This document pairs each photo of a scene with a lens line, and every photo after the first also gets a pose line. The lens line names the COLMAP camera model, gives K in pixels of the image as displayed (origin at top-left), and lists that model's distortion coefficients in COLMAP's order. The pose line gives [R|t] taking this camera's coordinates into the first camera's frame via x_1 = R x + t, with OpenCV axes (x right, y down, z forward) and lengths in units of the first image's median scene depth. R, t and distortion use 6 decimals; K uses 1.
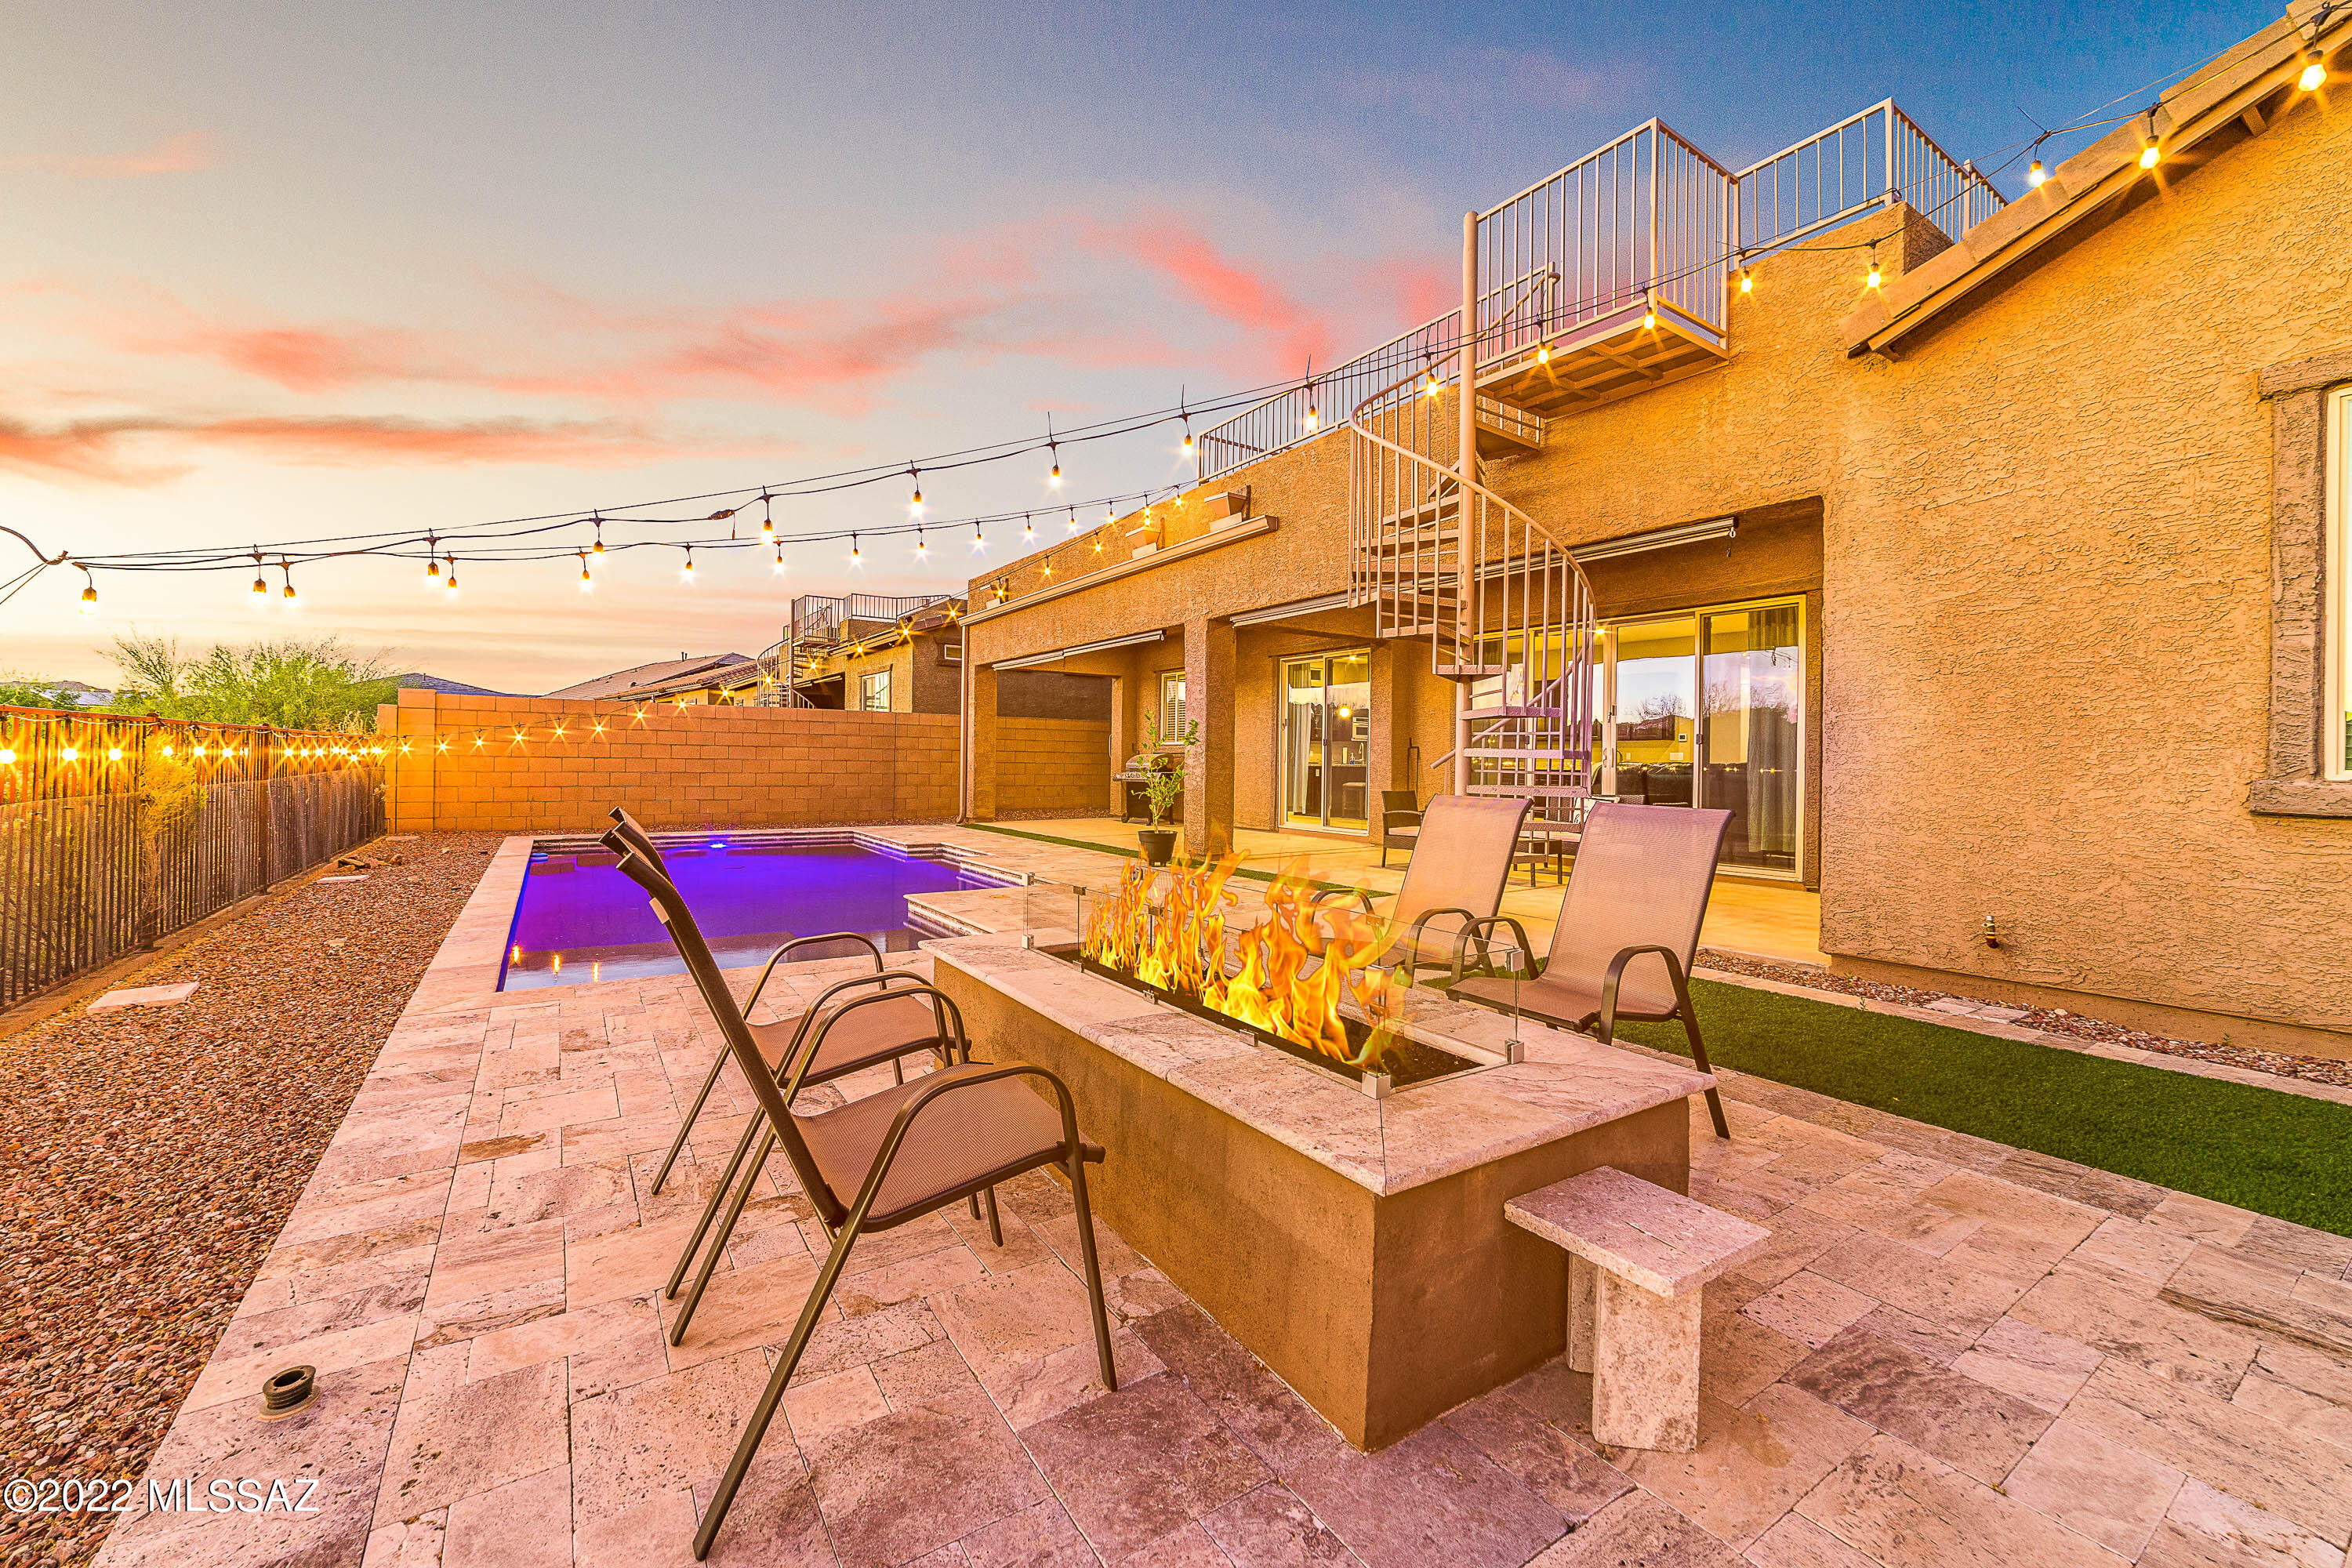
lens RADIAL K [[956.1, 0, 1174.1], [0, 956.1, 757.8], [0, 0, 1]] dist [-0.000843, -0.000052]
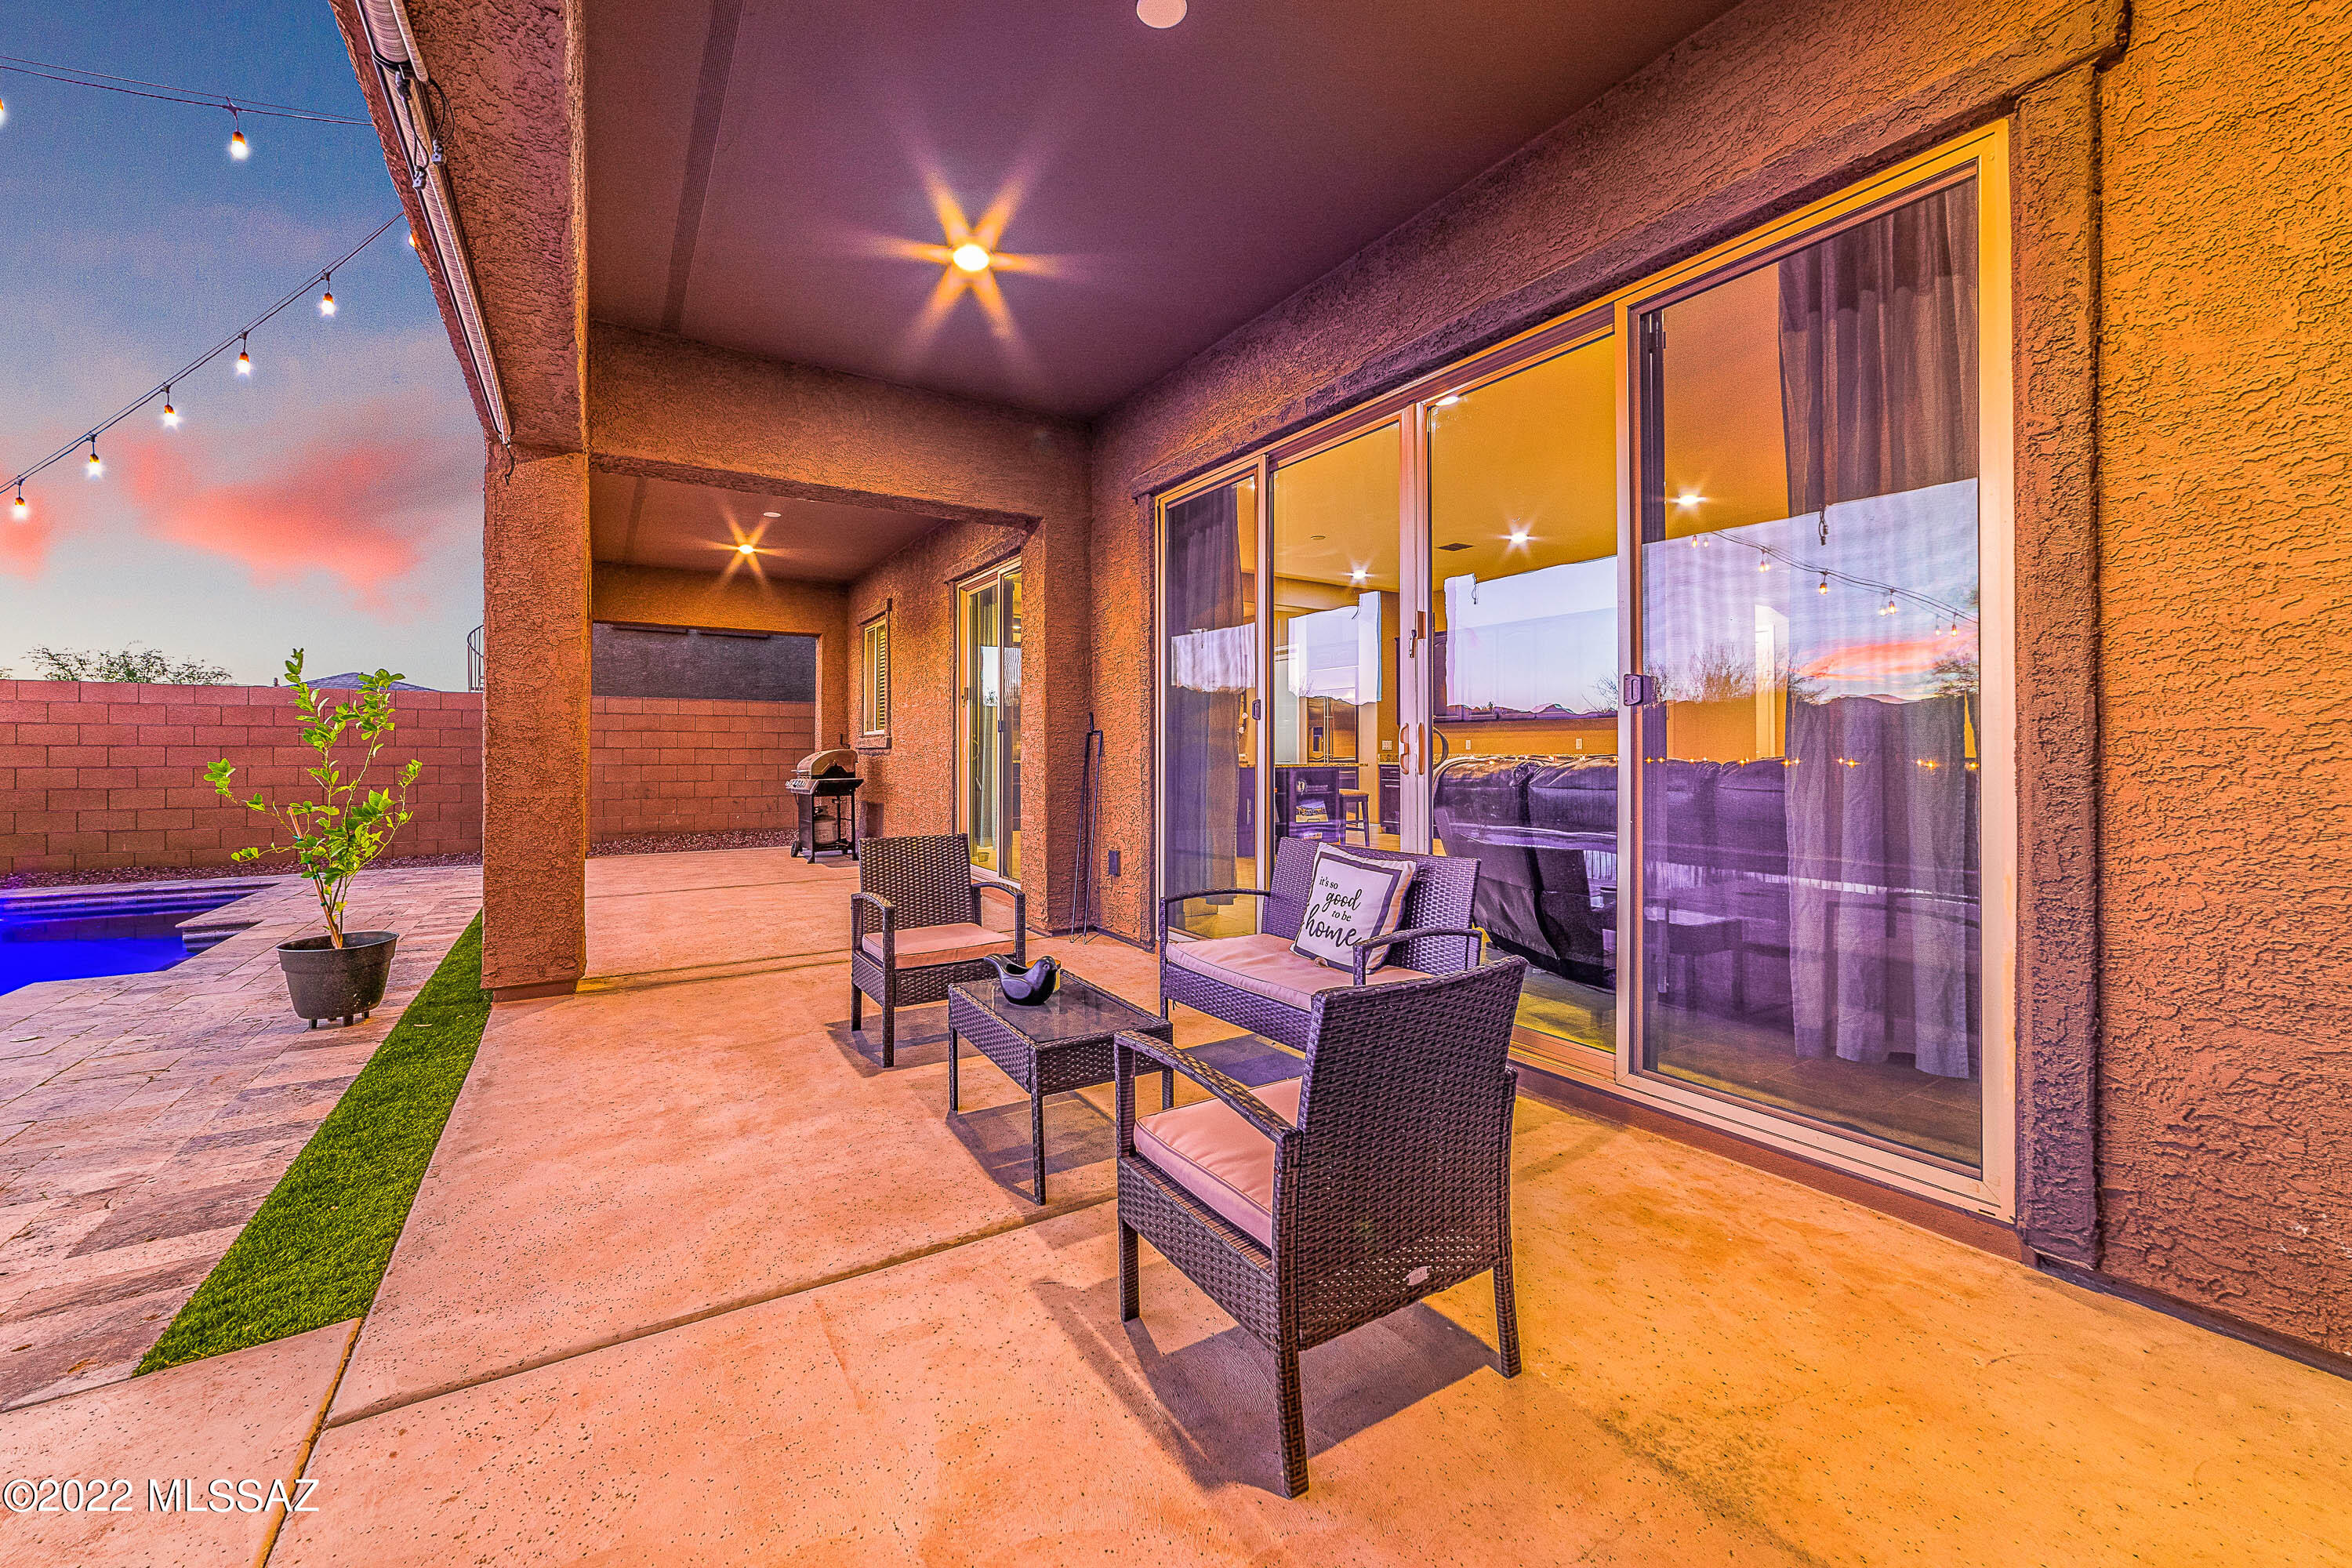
lens RADIAL K [[924.6, 0, 1170.4], [0, 924.6, 746.7], [0, 0, 1]] dist [-0.001411, -0.000138]
pose [[0.999300, -0.013362, -0.034956, 0.233444], [0.013253, 0.999907, -0.003342, -0.001010], [0.034997, 0.002876, 0.999383, 0.393719]]
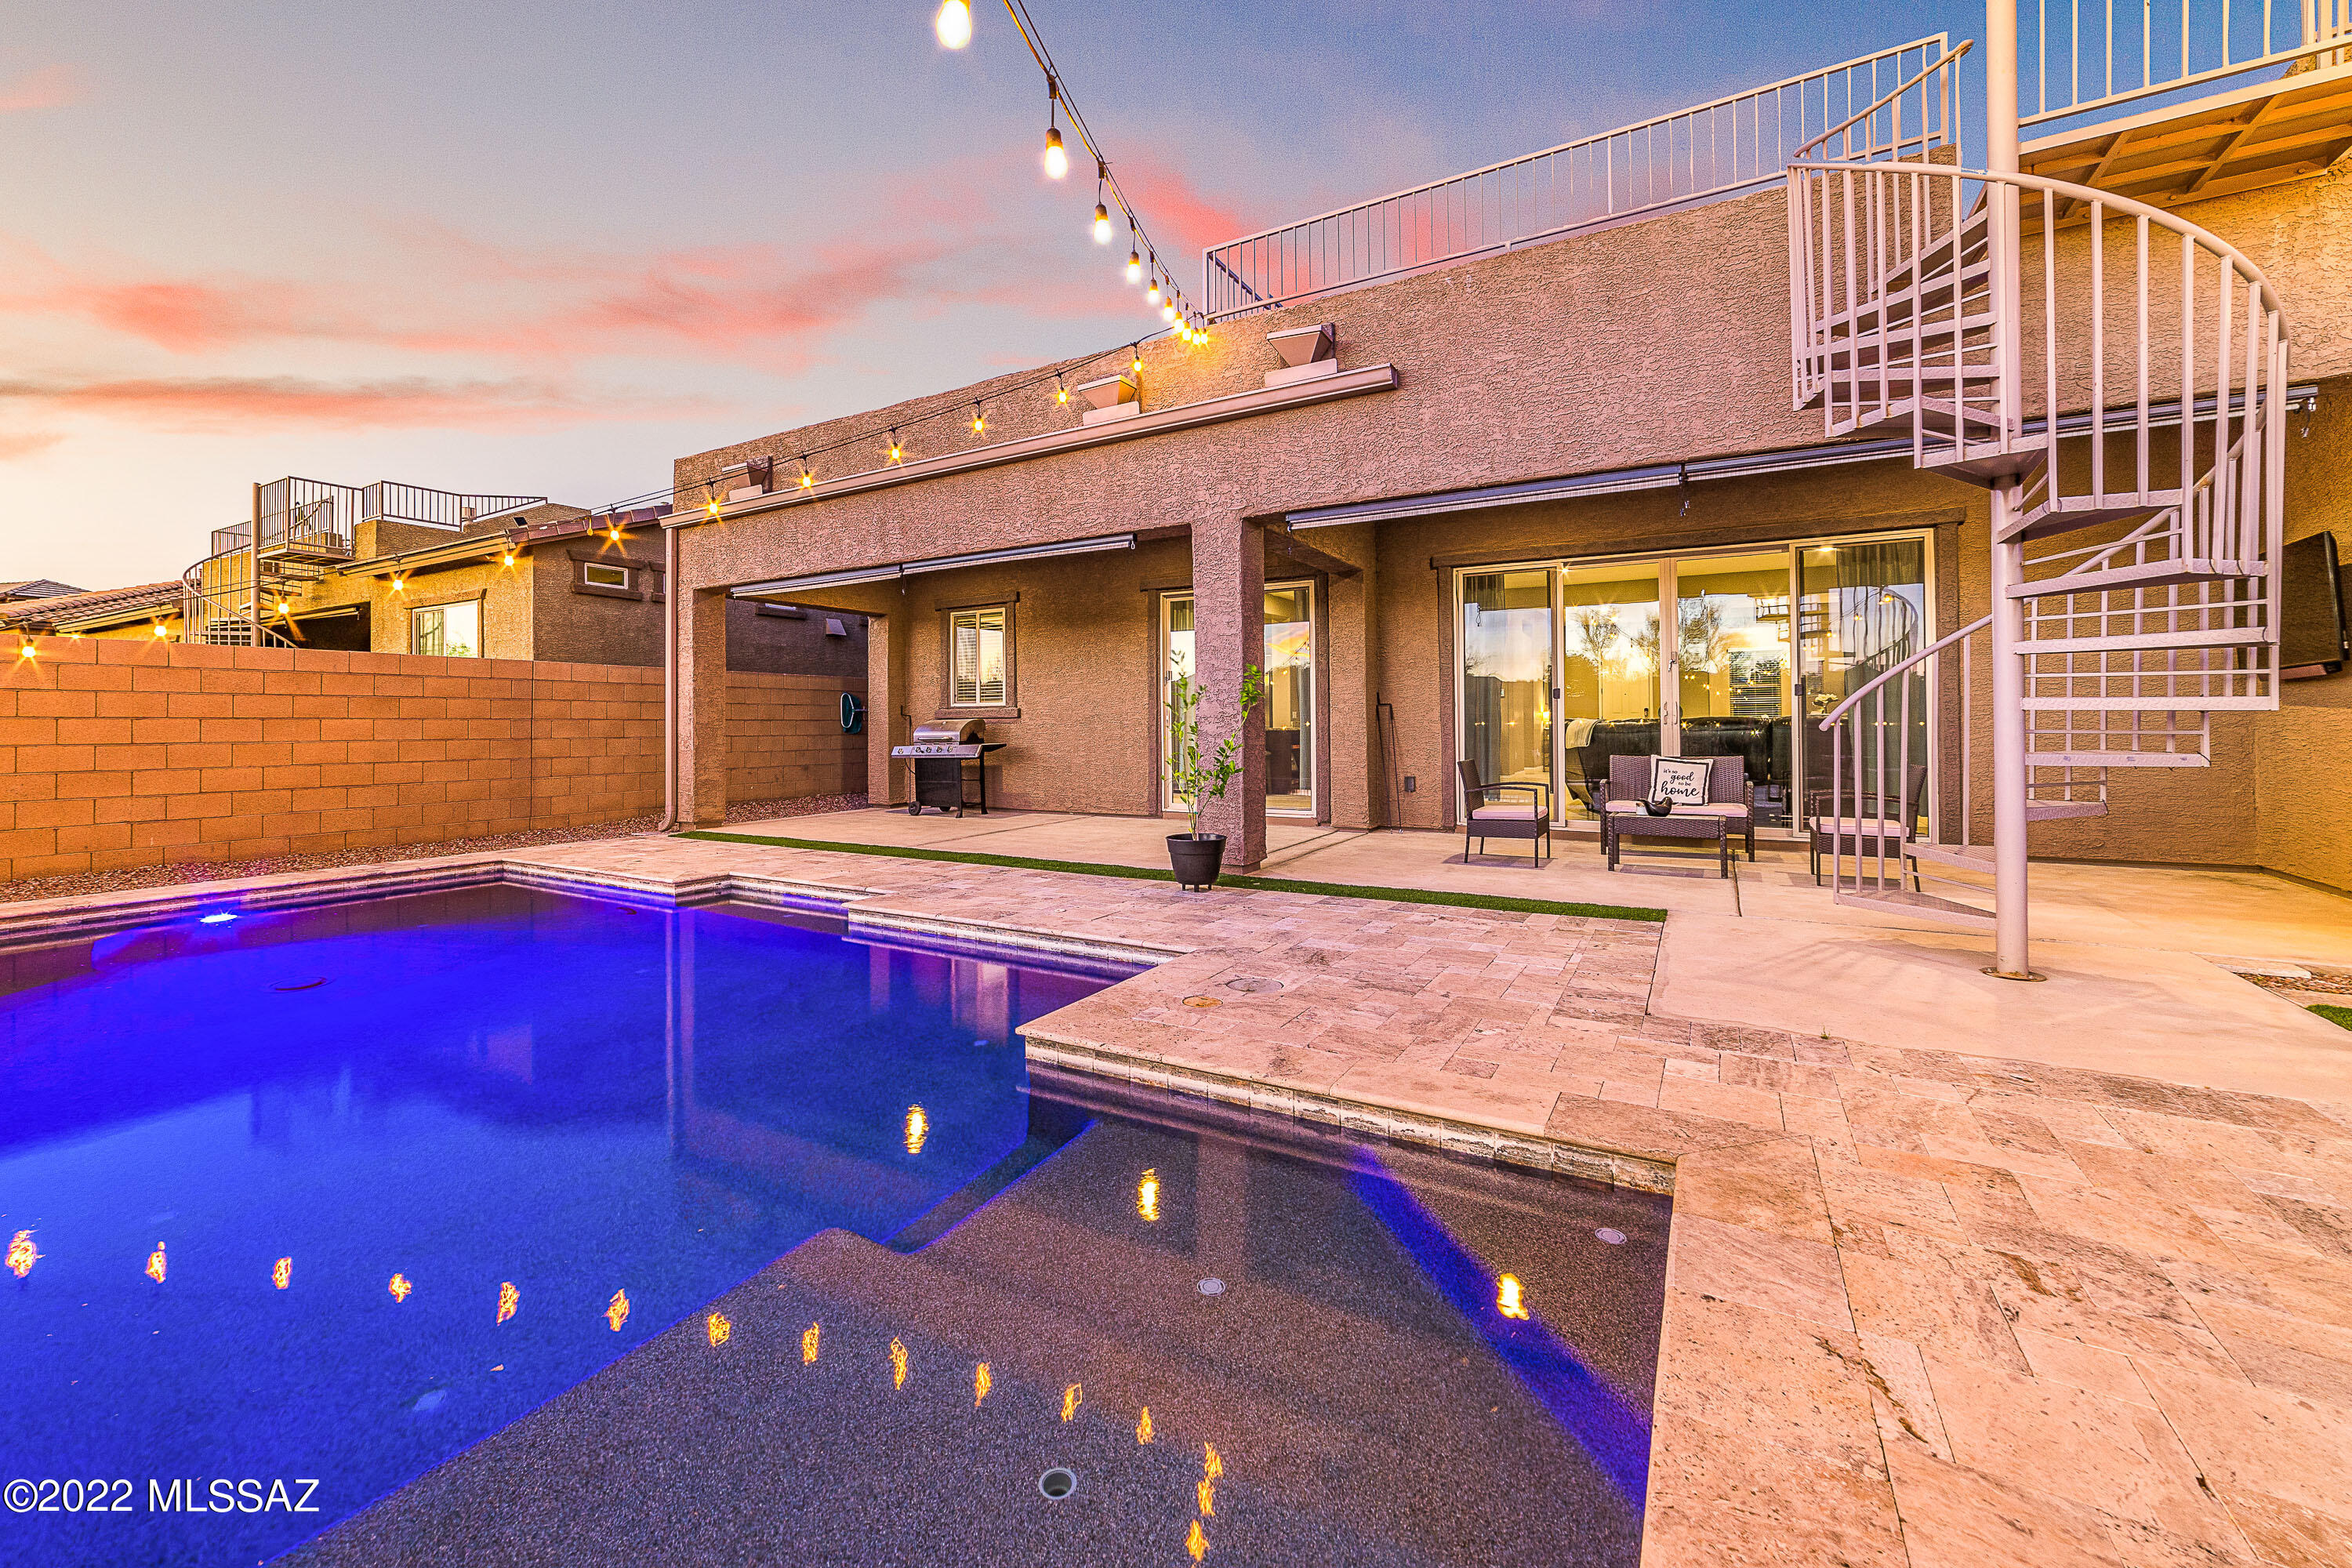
lens RADIAL K [[959.1, 0, 1159.7], [0, 959.1, 711.9], [0, 0, 1]] dist [-0.022474, 0.010380]
pose [[0.898580, -0.015039, 0.438553, -0.208771], [0.019182, 0.999803, -0.005019, -0.003031], [-0.438391, 0.012922, 0.898692, 0.272879]]
